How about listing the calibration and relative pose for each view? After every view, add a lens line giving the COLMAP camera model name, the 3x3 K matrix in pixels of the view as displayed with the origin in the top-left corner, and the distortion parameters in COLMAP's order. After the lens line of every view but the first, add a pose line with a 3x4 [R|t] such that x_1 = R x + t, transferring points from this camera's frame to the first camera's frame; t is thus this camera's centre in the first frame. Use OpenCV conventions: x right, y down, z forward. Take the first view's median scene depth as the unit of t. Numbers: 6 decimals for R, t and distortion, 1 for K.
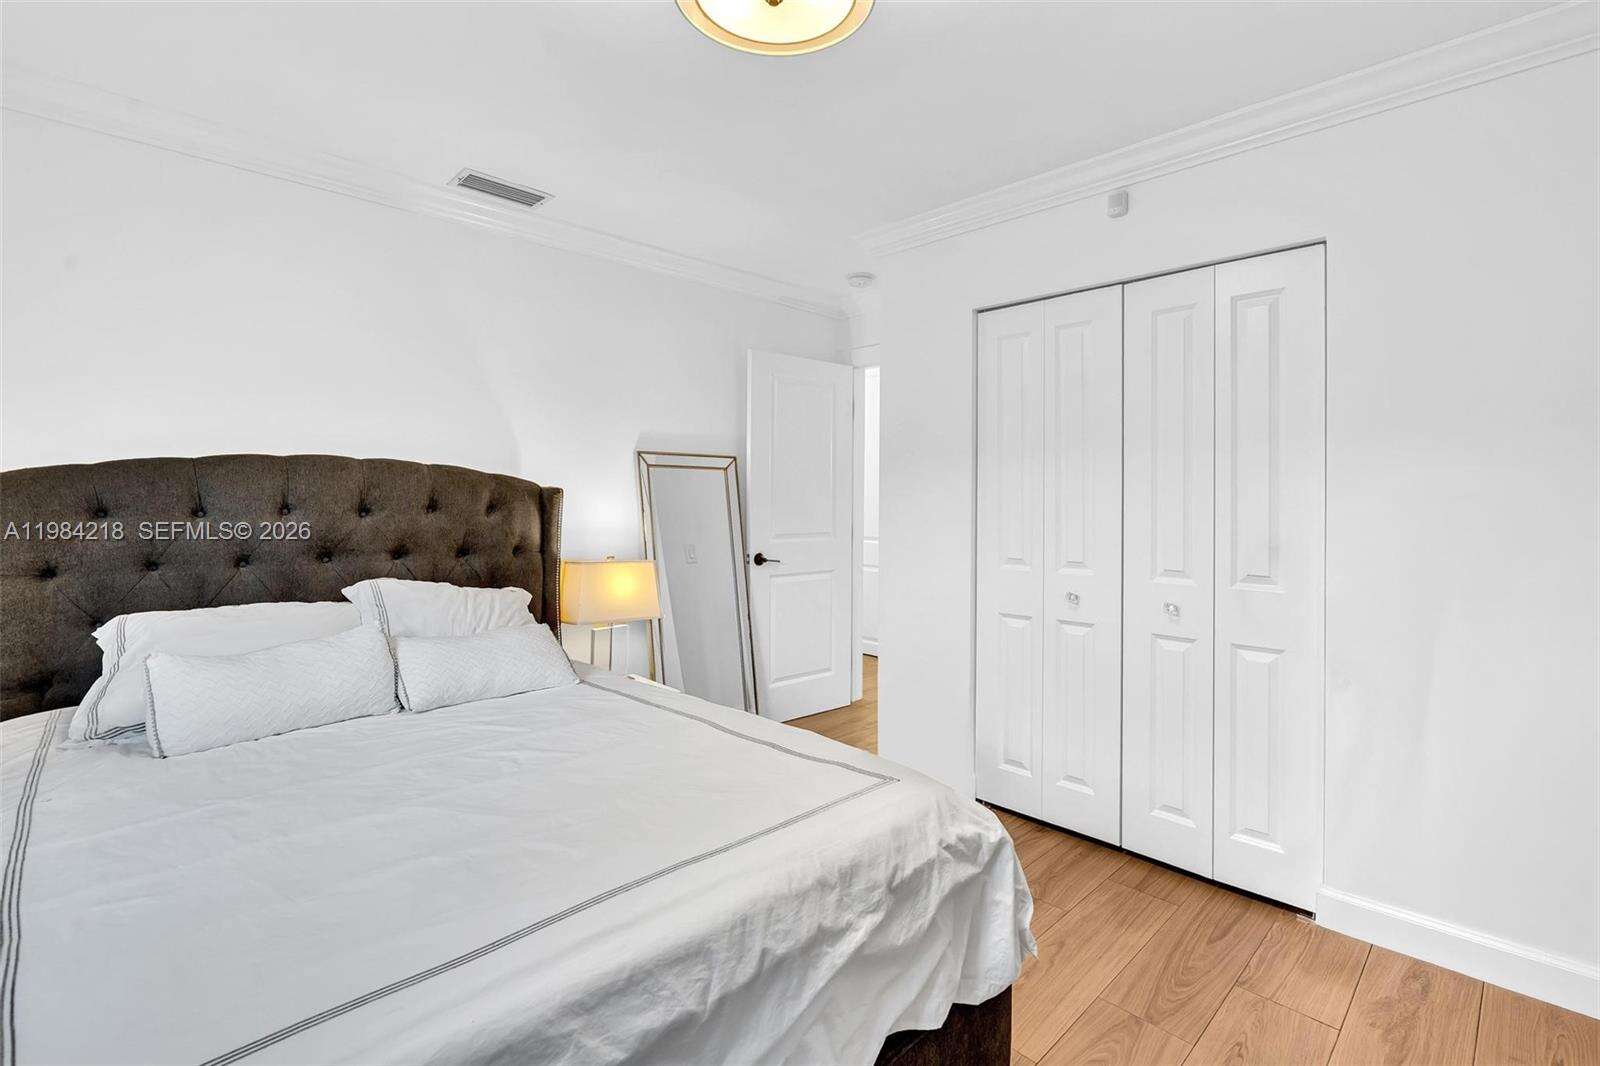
lens RADIAL K [[732.5, 0, 786.5], [0, 732.5, 499.5], [0, 0, 1]] dist [-0.000011, 0.000508]
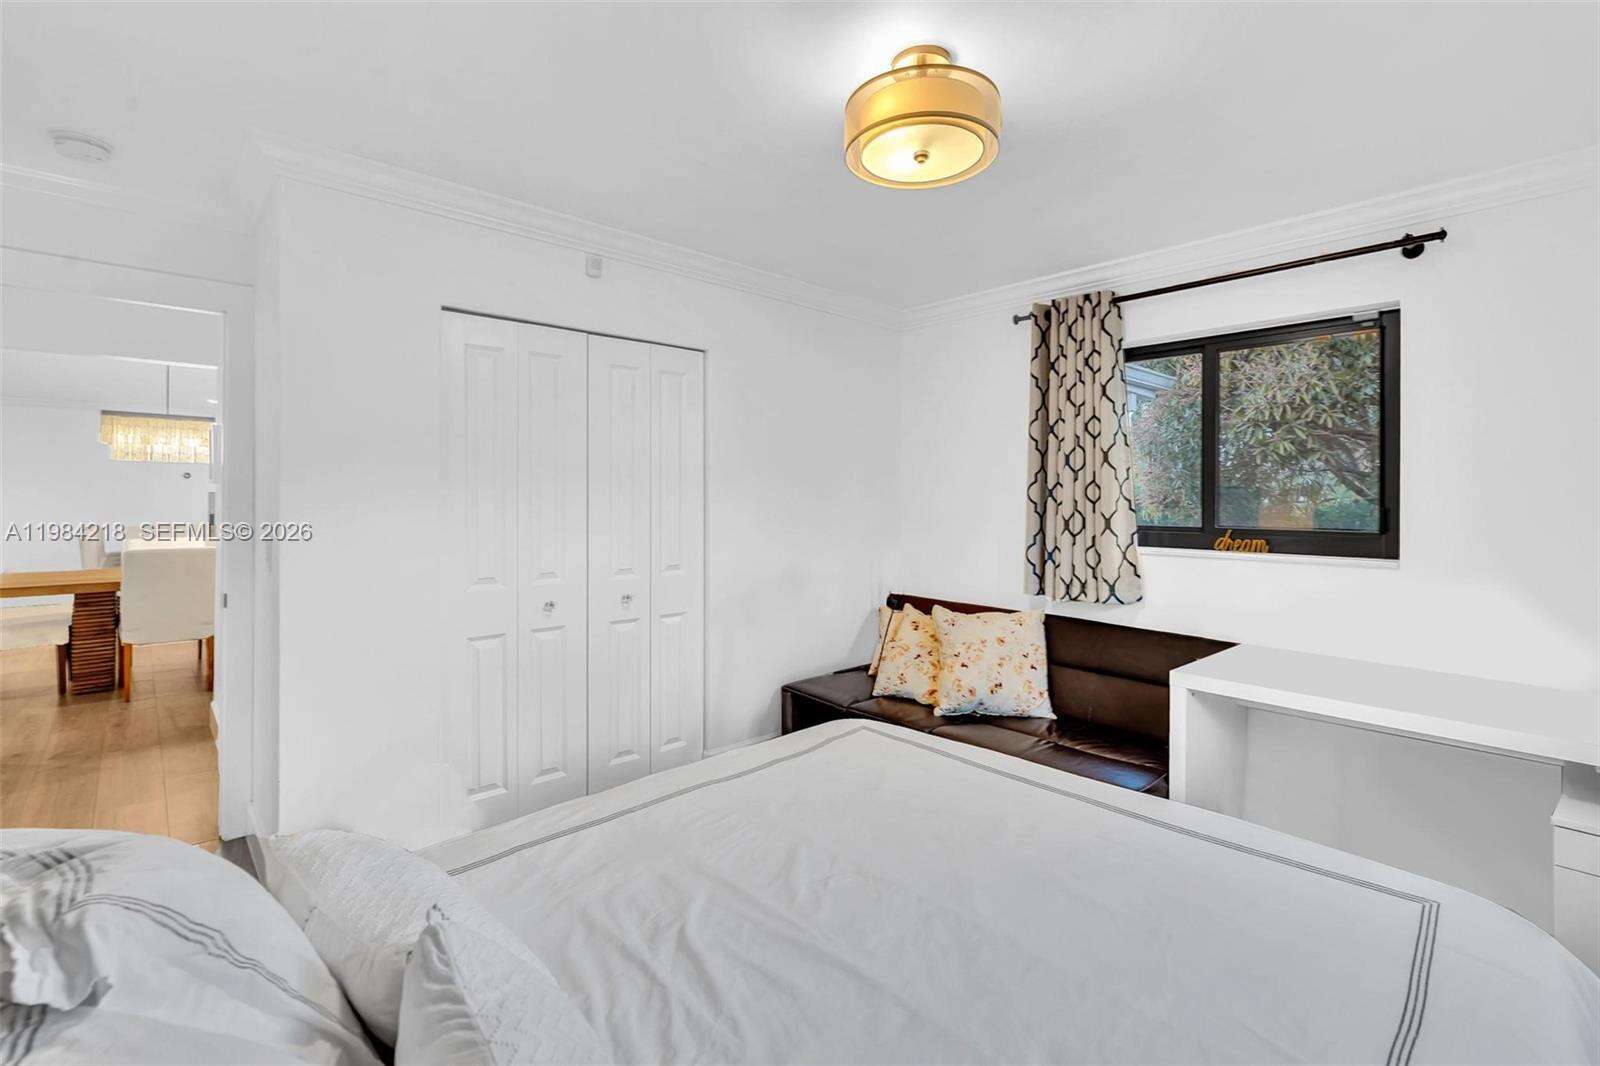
lens RADIAL K [[732.5, 0, 786.5], [0, 732.5, 499.5], [0, 0, 1]] dist [-0.000011, 0.000508]
pose [[0.033689, -0.004295, 0.999423, -0.773337], [0.002171, 0.999989, 0.004225, -0.031427], [-0.999430, 0.002027, 0.033698, 0.690827]]
